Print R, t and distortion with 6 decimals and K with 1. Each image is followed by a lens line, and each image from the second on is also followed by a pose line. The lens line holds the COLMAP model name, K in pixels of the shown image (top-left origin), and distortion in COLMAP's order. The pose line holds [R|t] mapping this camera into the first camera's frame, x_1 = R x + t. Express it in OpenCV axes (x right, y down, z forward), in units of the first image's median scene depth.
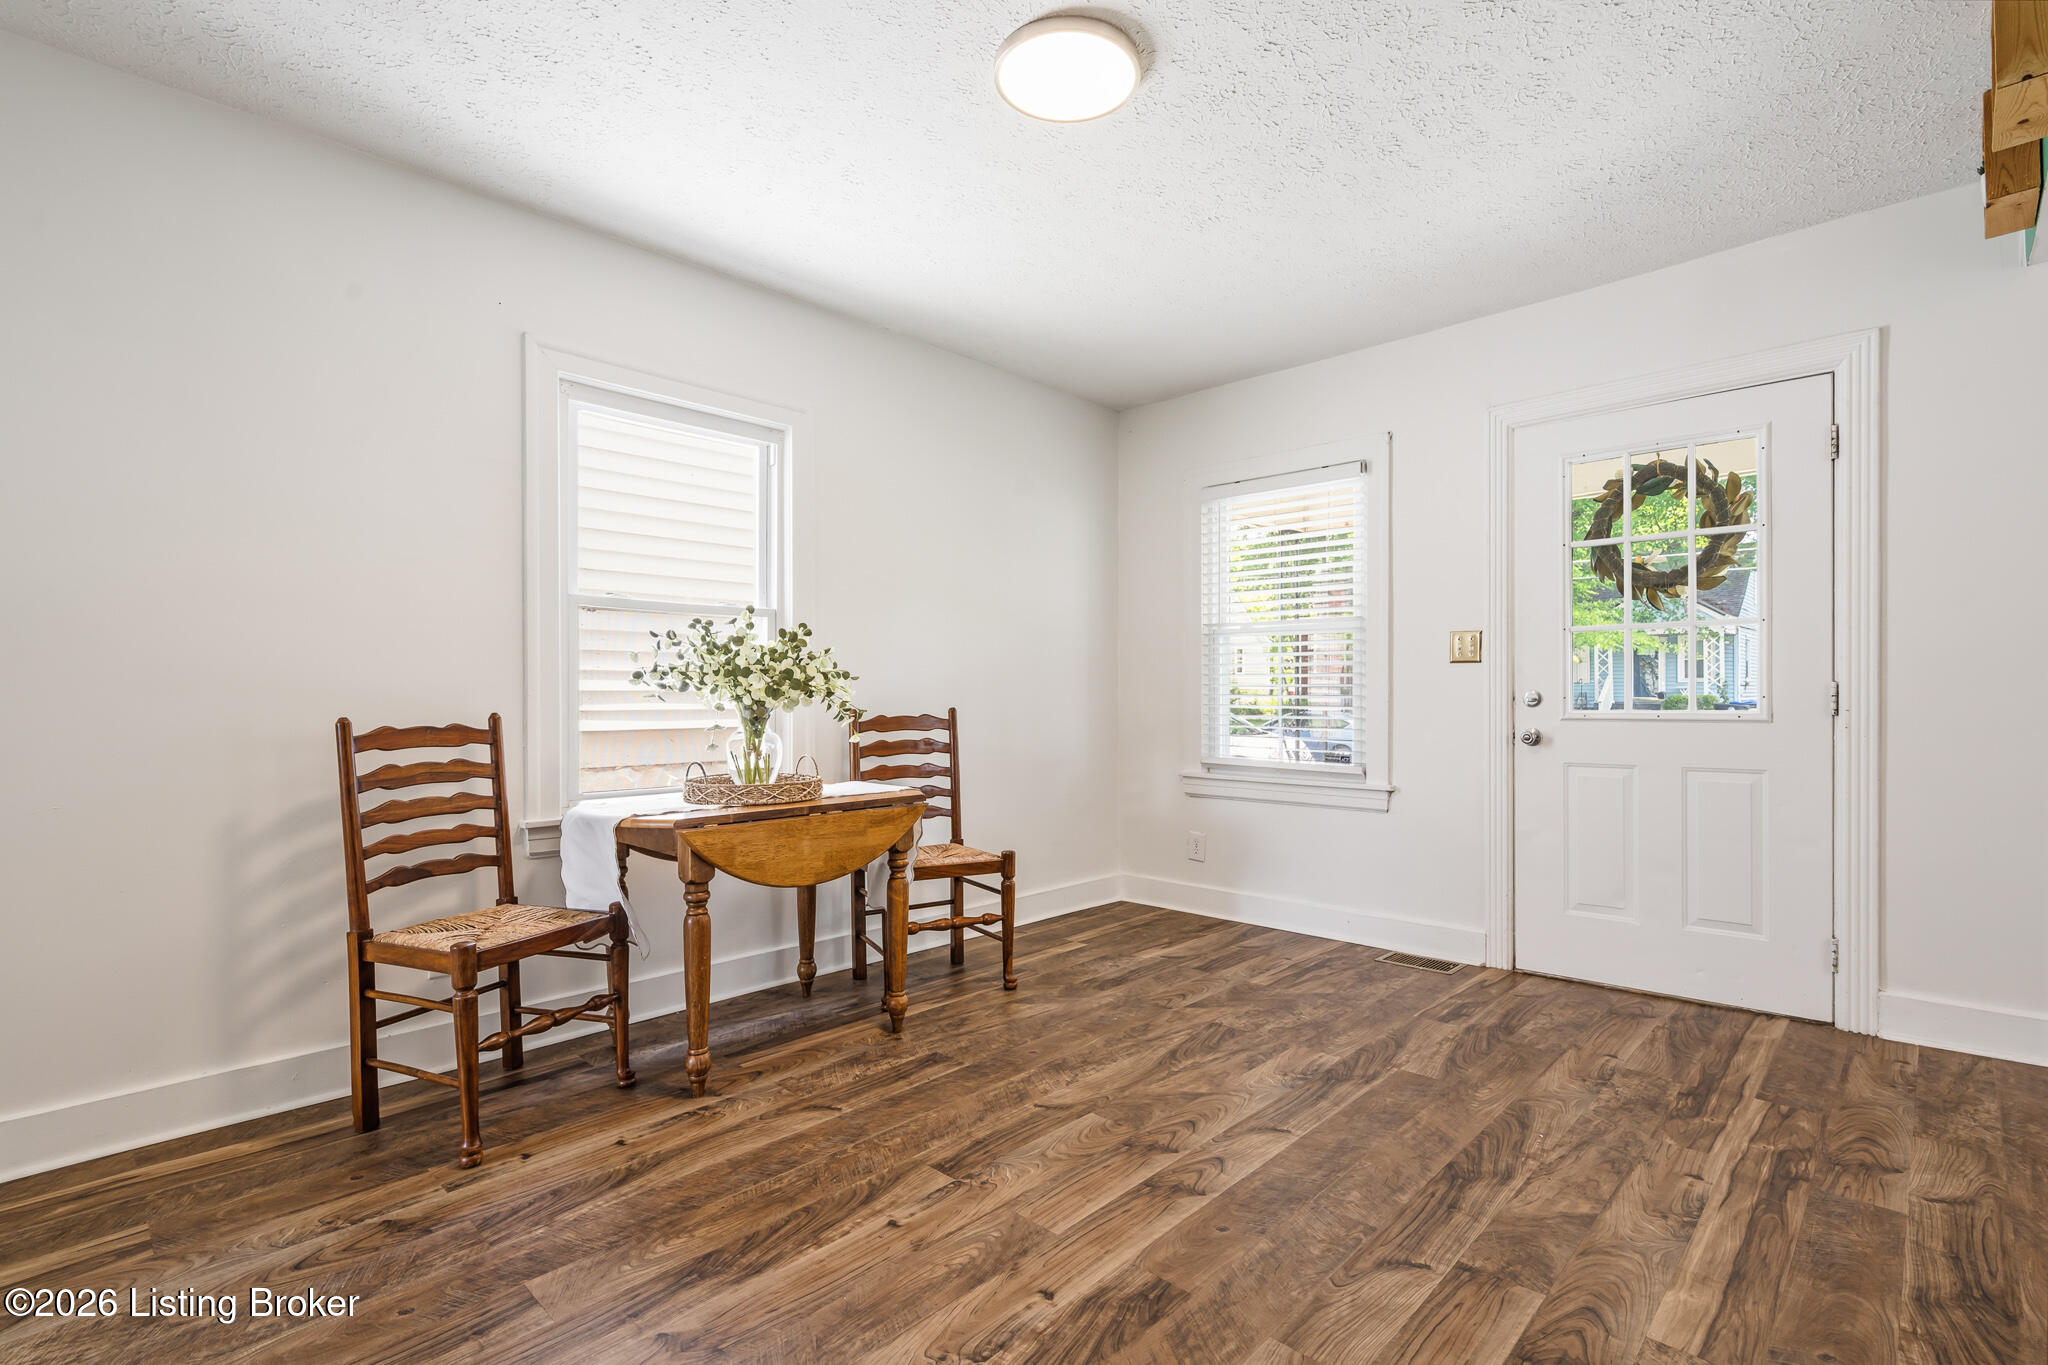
lens RADIAL K [[950.9, 0, 1050.3], [0, 950.9, 705.3], [0, 0, 1]] dist [-0.000198, -0.000777]
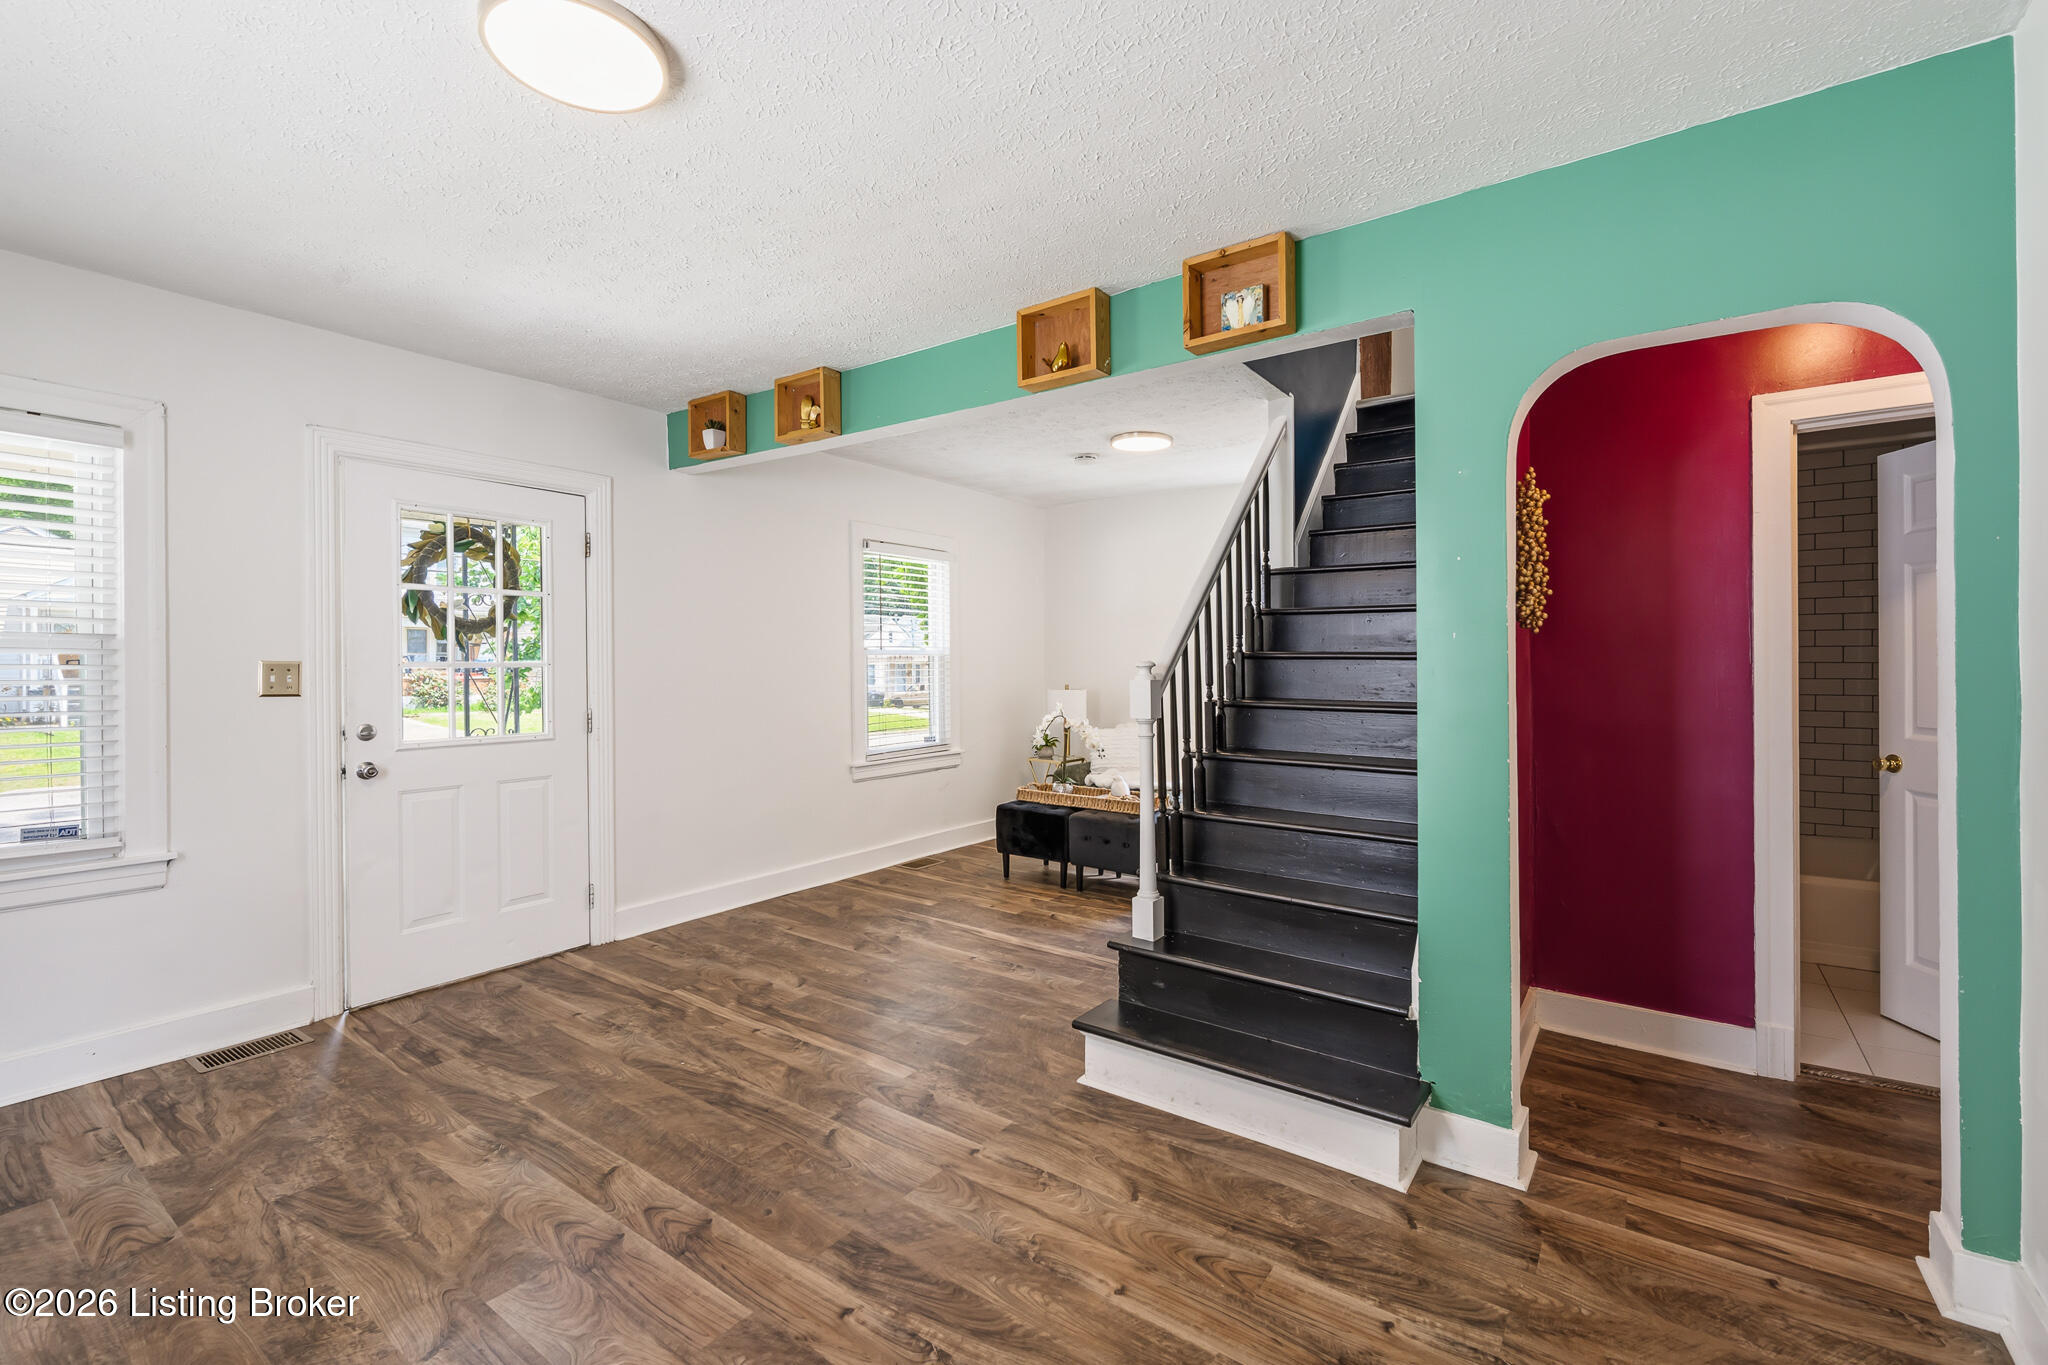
lens RADIAL K [[865.7, 0, 1019.4], [0, 865.7, 666.6], [0, 0, 1]] dist [-0.003902, -0.000214]
pose [[-0.122891, 0.007892, 0.992389, -0.654148], [0.014564, 0.999875, -0.006148, -0.082052], [-0.992313, 0.013697, -0.122990, 0.571937]]
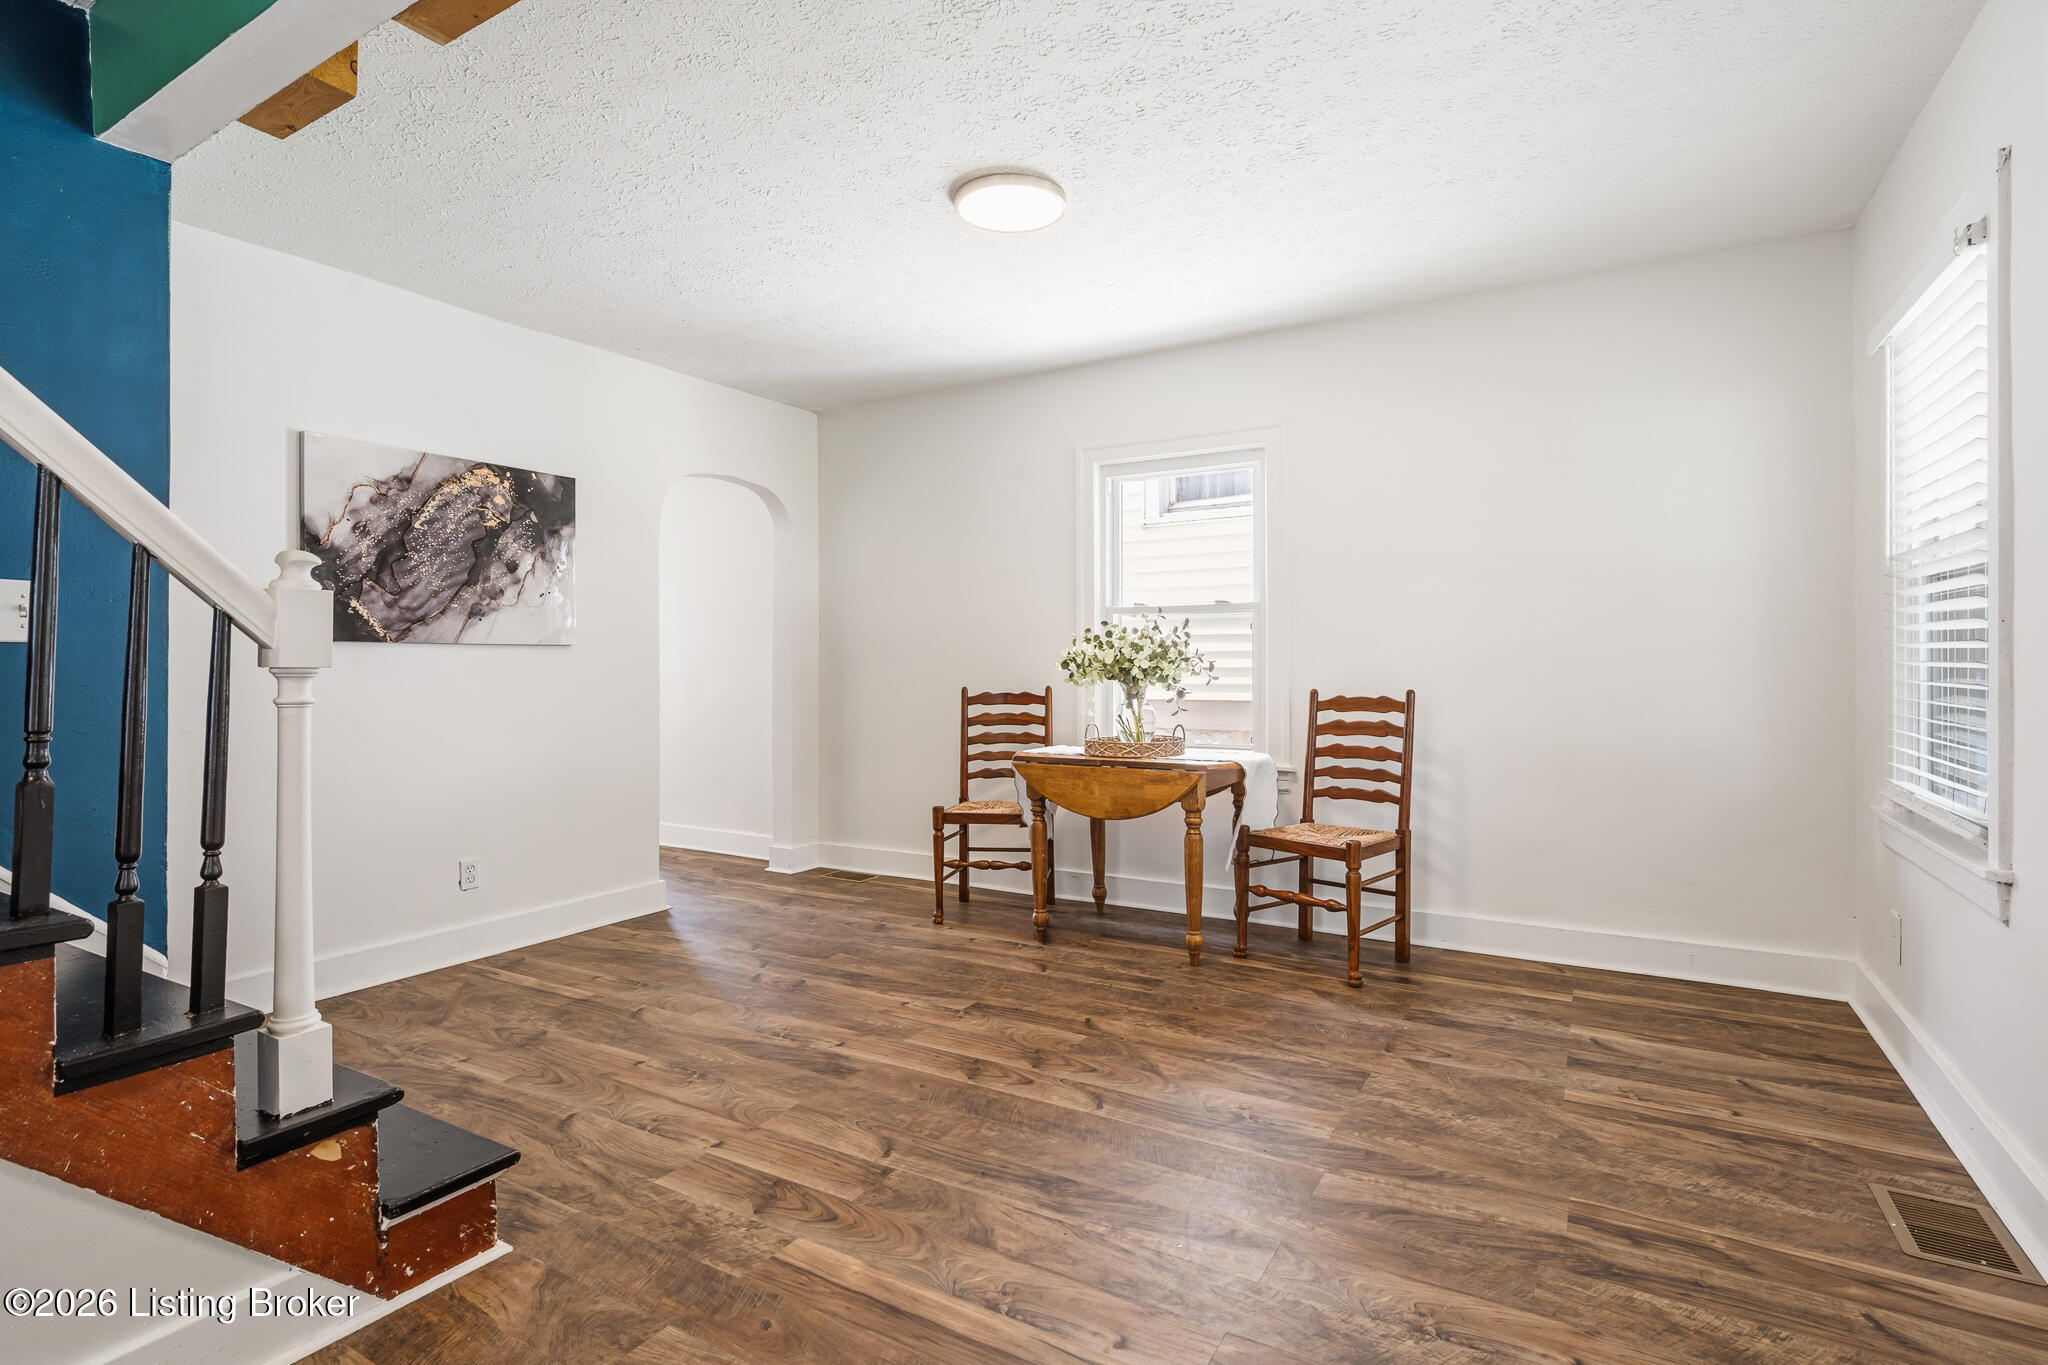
lens RADIAL K [[1022.8, 0, 1035.7], [0, 1022.8, 671.8], [0, 0, 1]] dist [-0.003655, -0.000463]
pose [[0.208462, 0.006063, -0.978012, 1.130289], [-0.006303, 0.999968, 0.004856, -0.024905], [0.978010, 0.005152, 0.208494, 0.600911]]
